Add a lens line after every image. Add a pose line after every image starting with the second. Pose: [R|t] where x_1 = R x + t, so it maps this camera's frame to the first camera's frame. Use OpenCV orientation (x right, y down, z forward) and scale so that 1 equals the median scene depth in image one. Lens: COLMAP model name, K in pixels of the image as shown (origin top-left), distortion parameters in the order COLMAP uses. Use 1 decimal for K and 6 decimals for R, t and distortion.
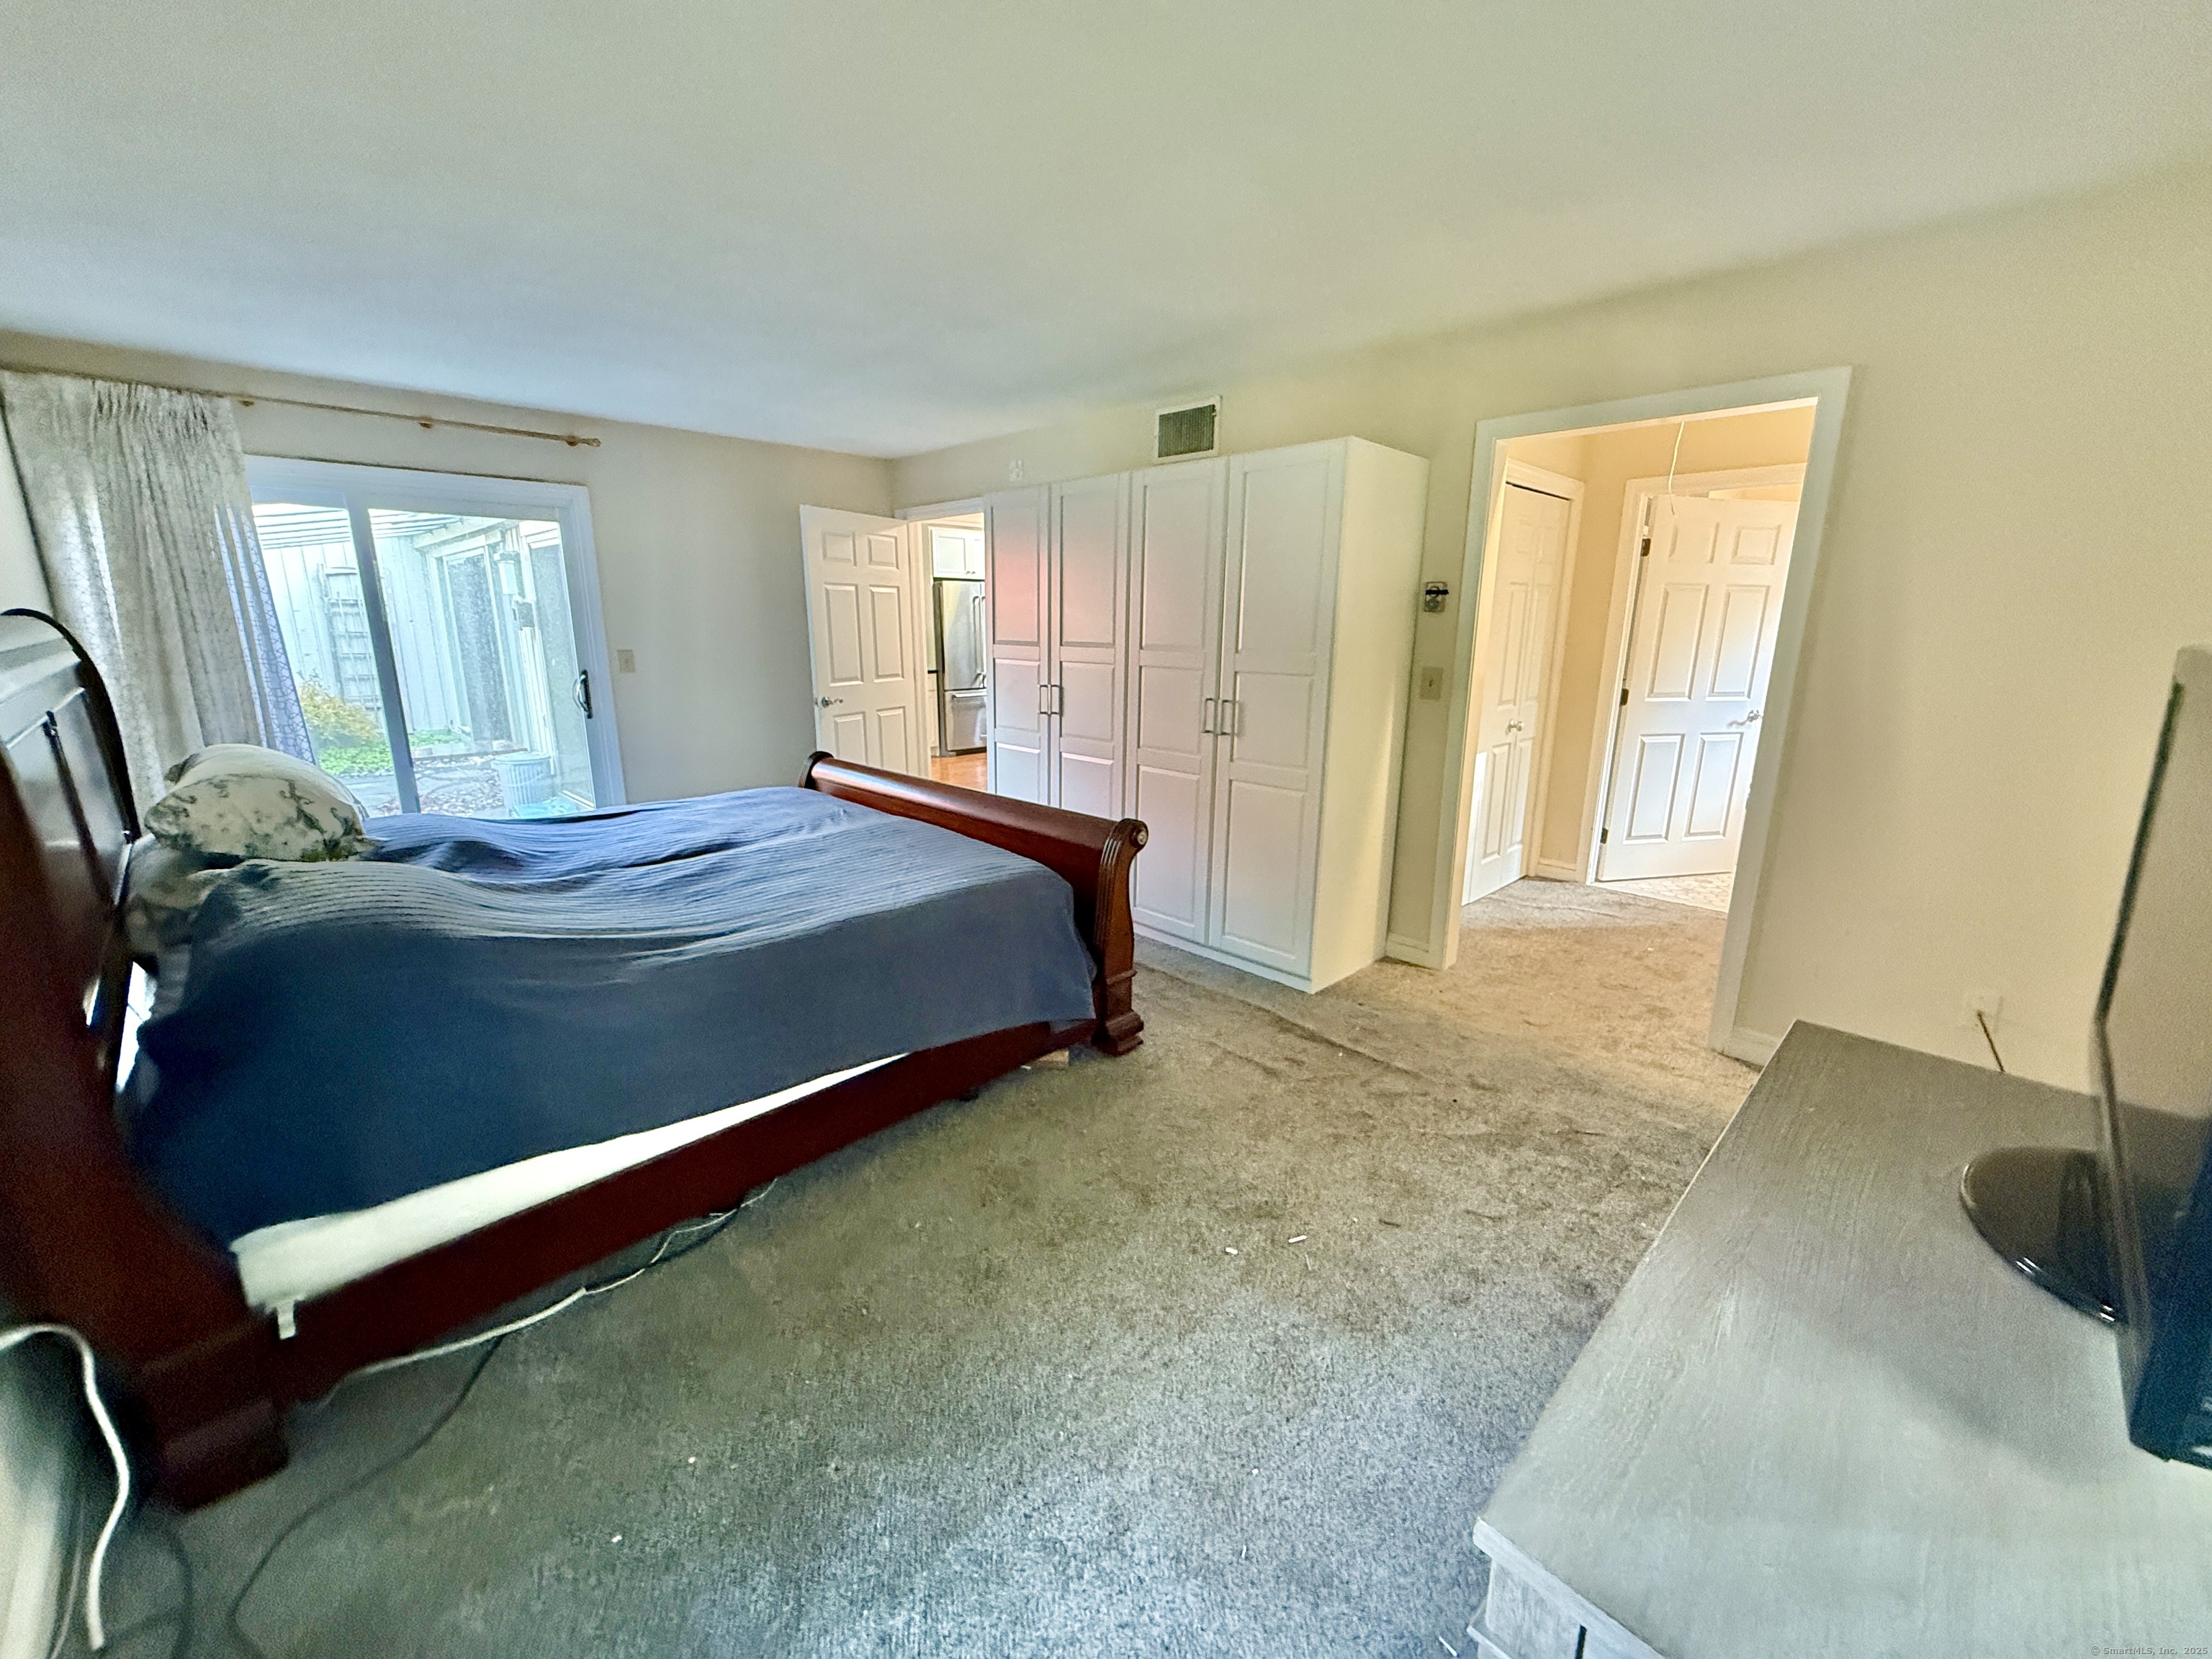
lens RADIAL K [[880.3, 0, 1102.4], [0, 880.3, 827.1], [0, 0, 1]] dist [-0.001122, -0.000293]
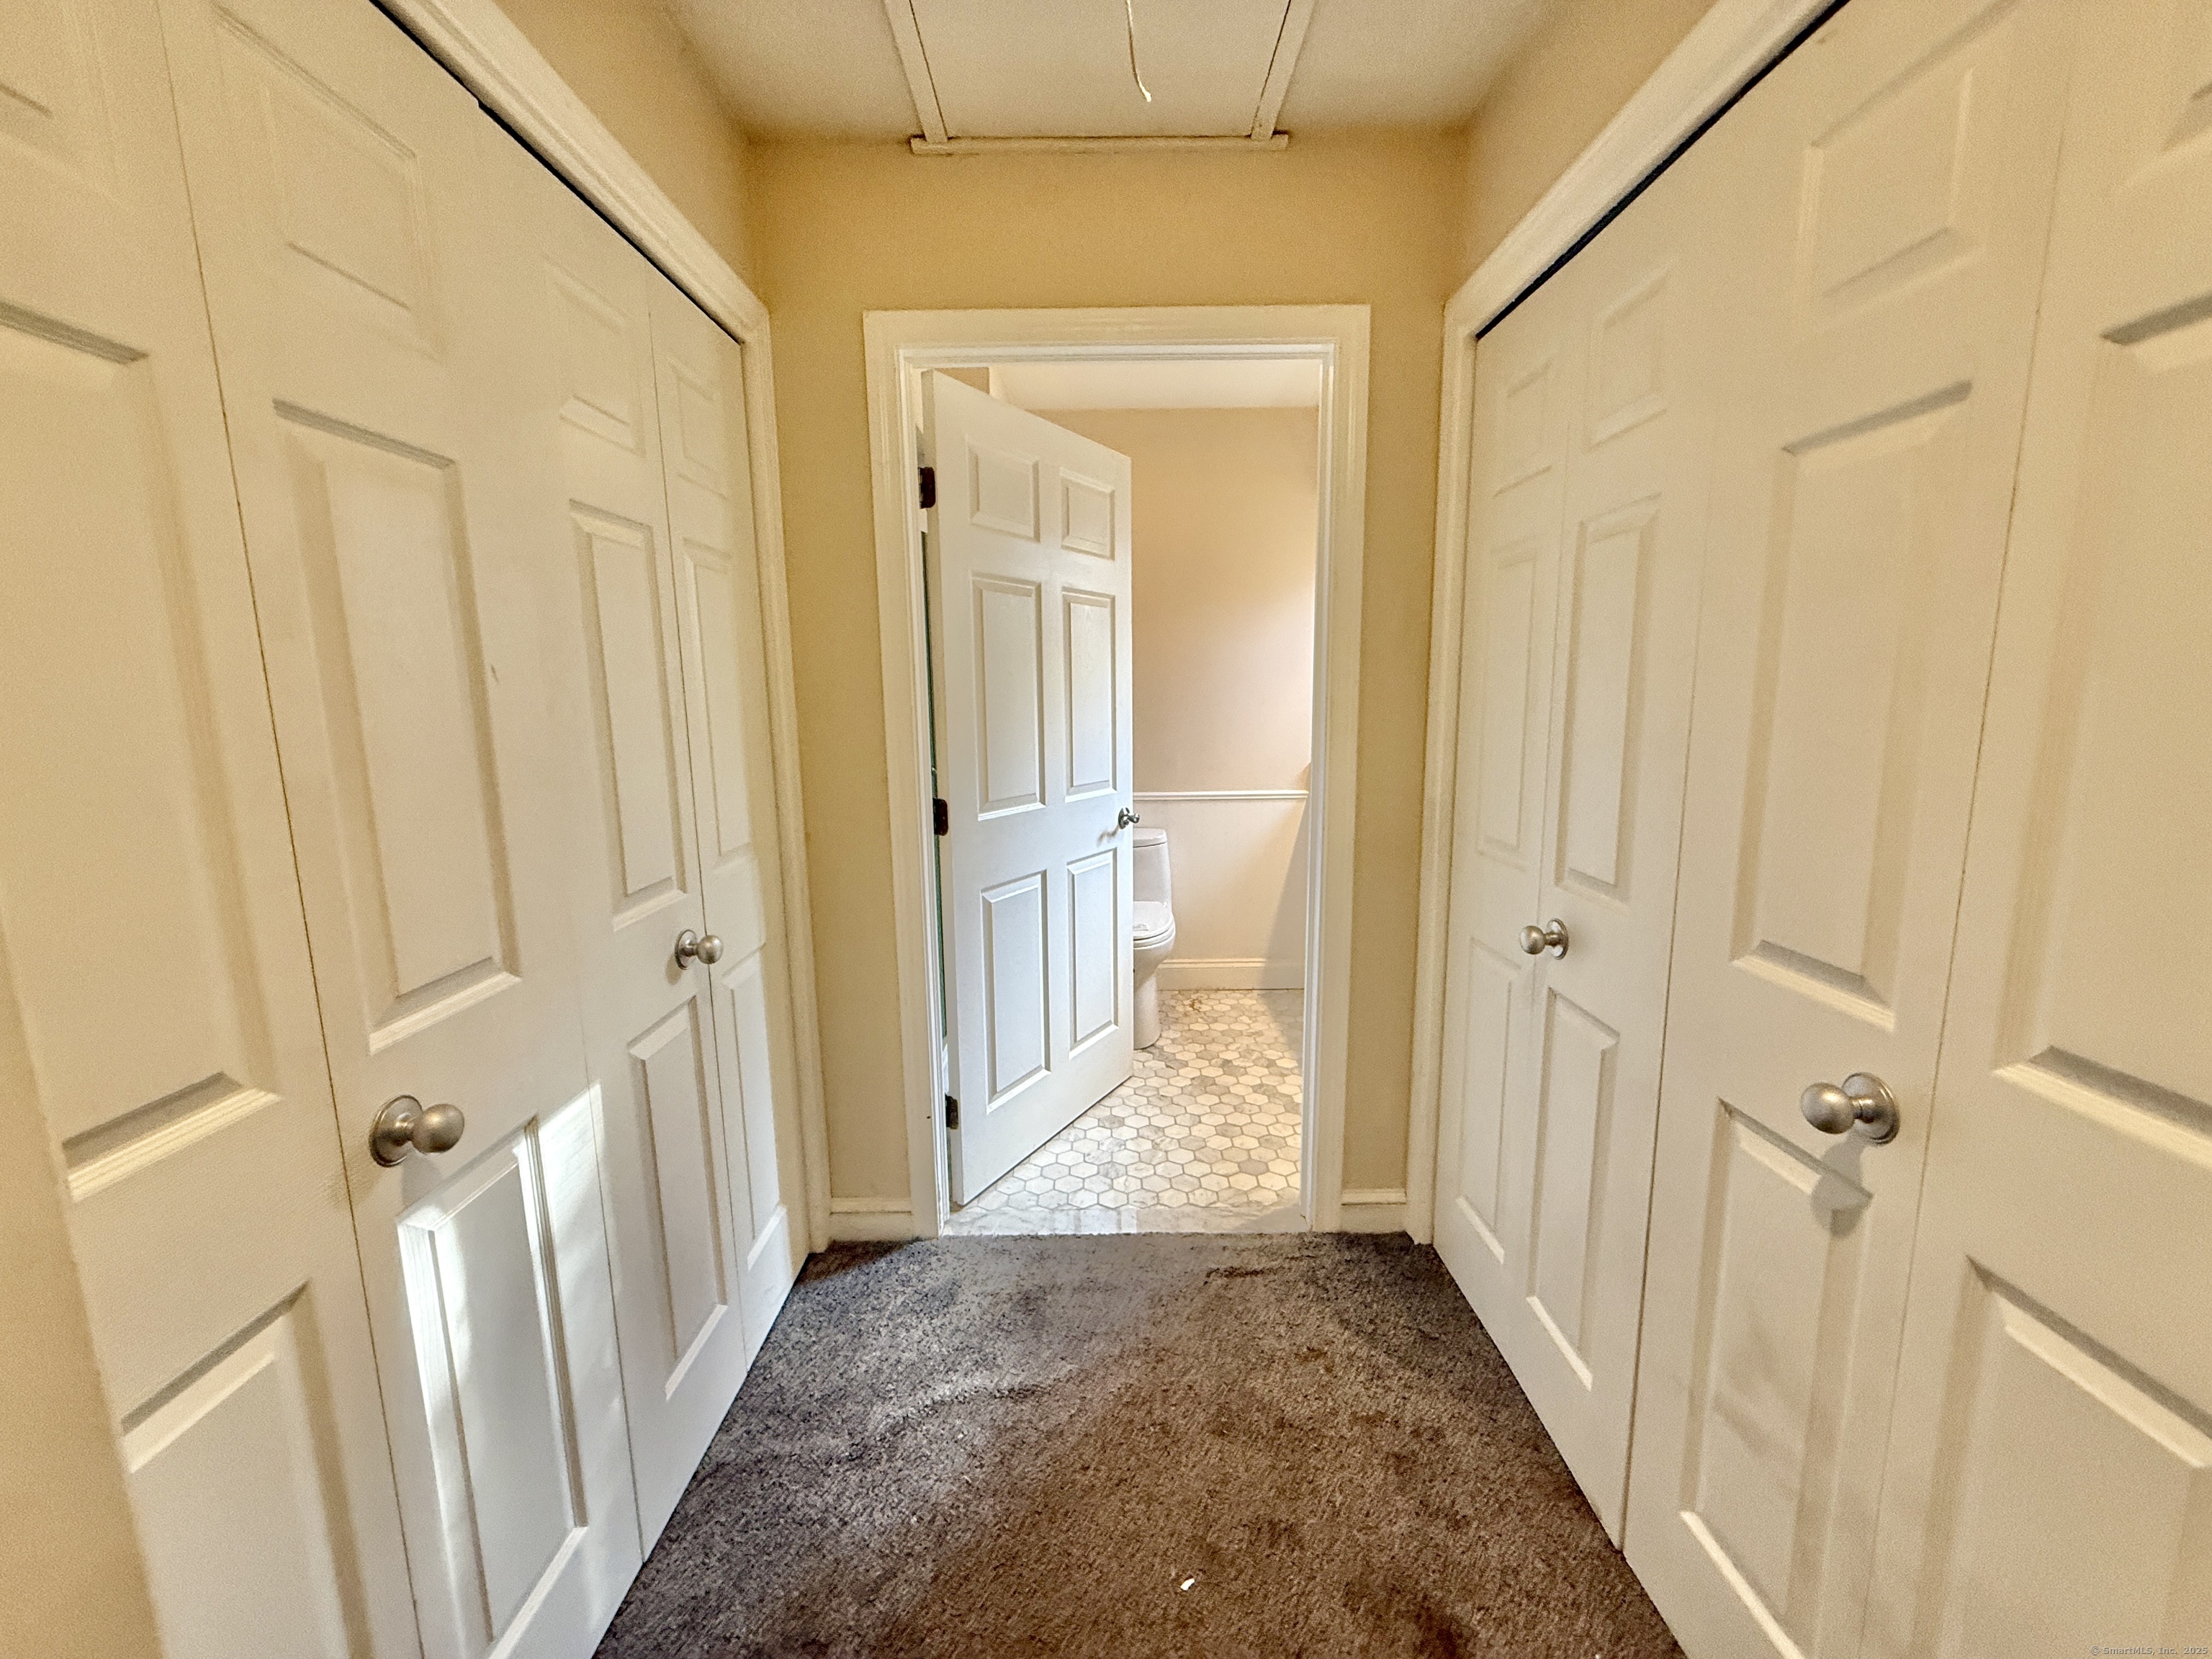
lens RADIAL K [[880.3, 0, 1102.4], [0, 880.3, 827.1], [0, 0, 1]] dist [-0.001122, -0.000293]
pose [[0.704508, -0.123167, 0.698927, 0.392610], [0.178652, 0.983890, -0.006695, -0.147001], [-0.686842, 0.129581, 0.715162, 0.727844]]
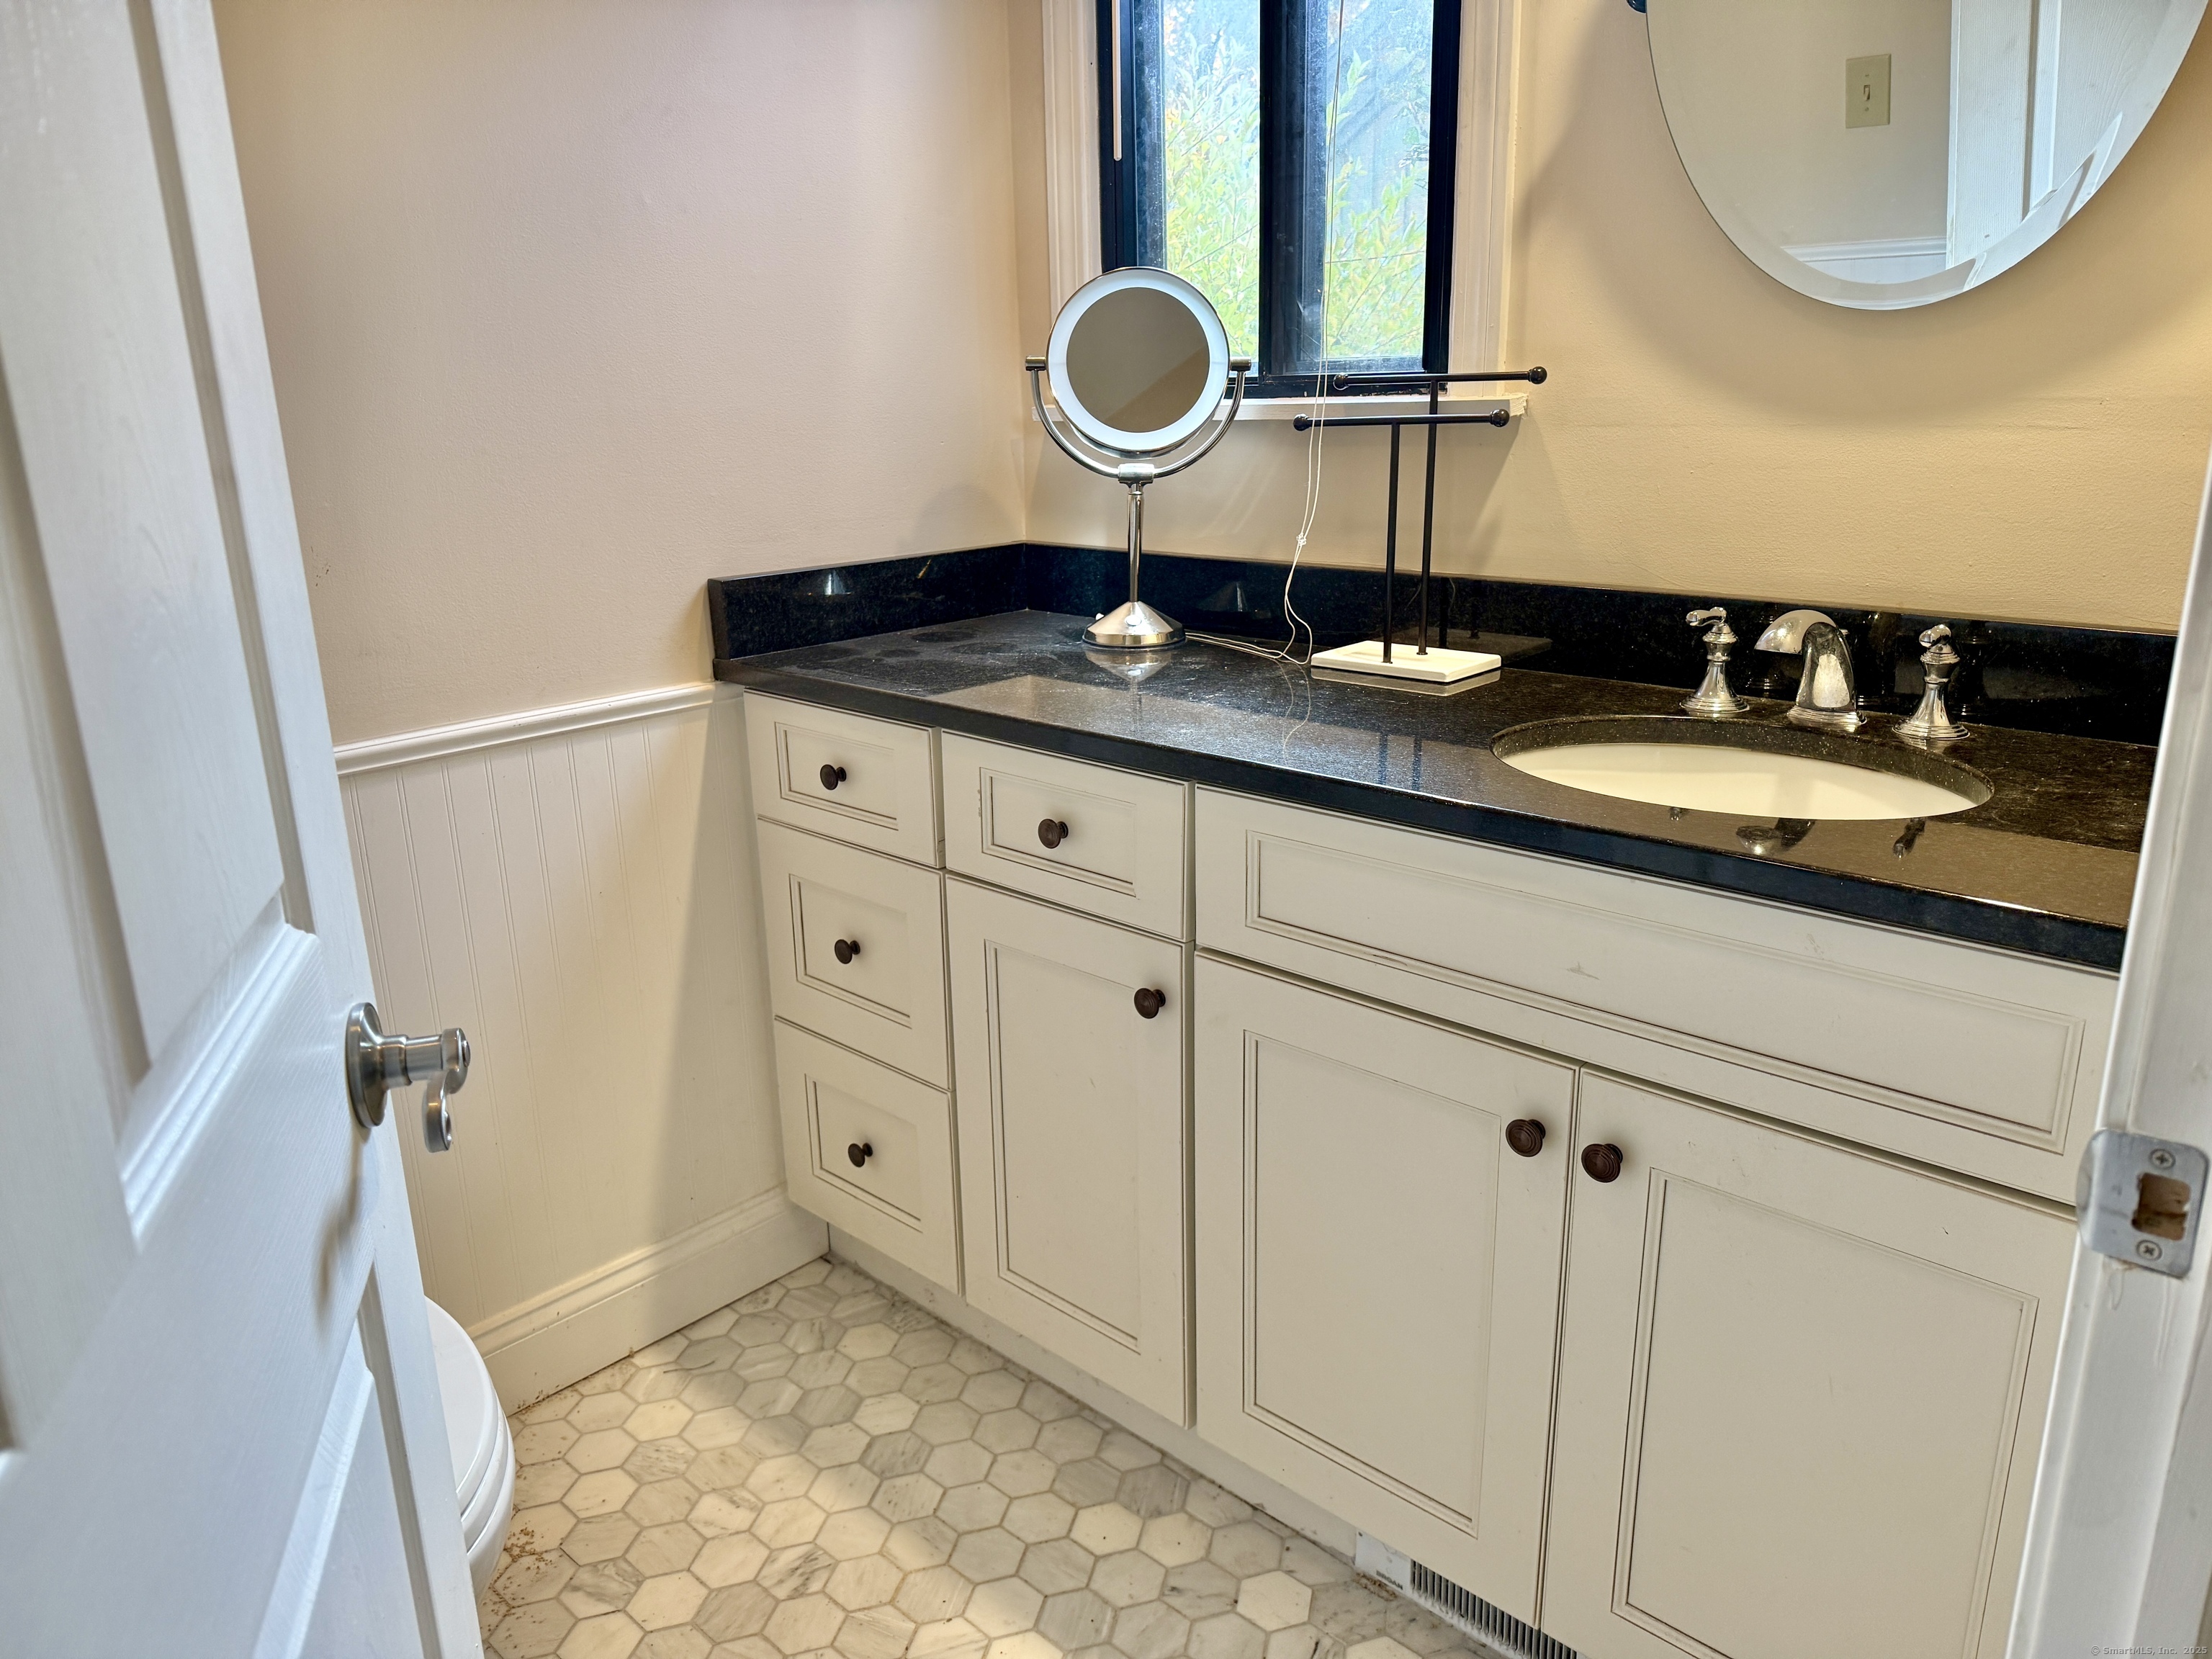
lens RADIAL K [[1539.7, 0, 1106.0], [0, 1539.7, 829.5], [0, 0, 1]] dist [0.001389, 0.000531]
pose [[-0.039170, -0.289246, 0.956453, 0.624974], [0.251288, 0.923574, 0.289595, -0.199354], [-0.967119, 0.251689, 0.036507, 1.005151]]
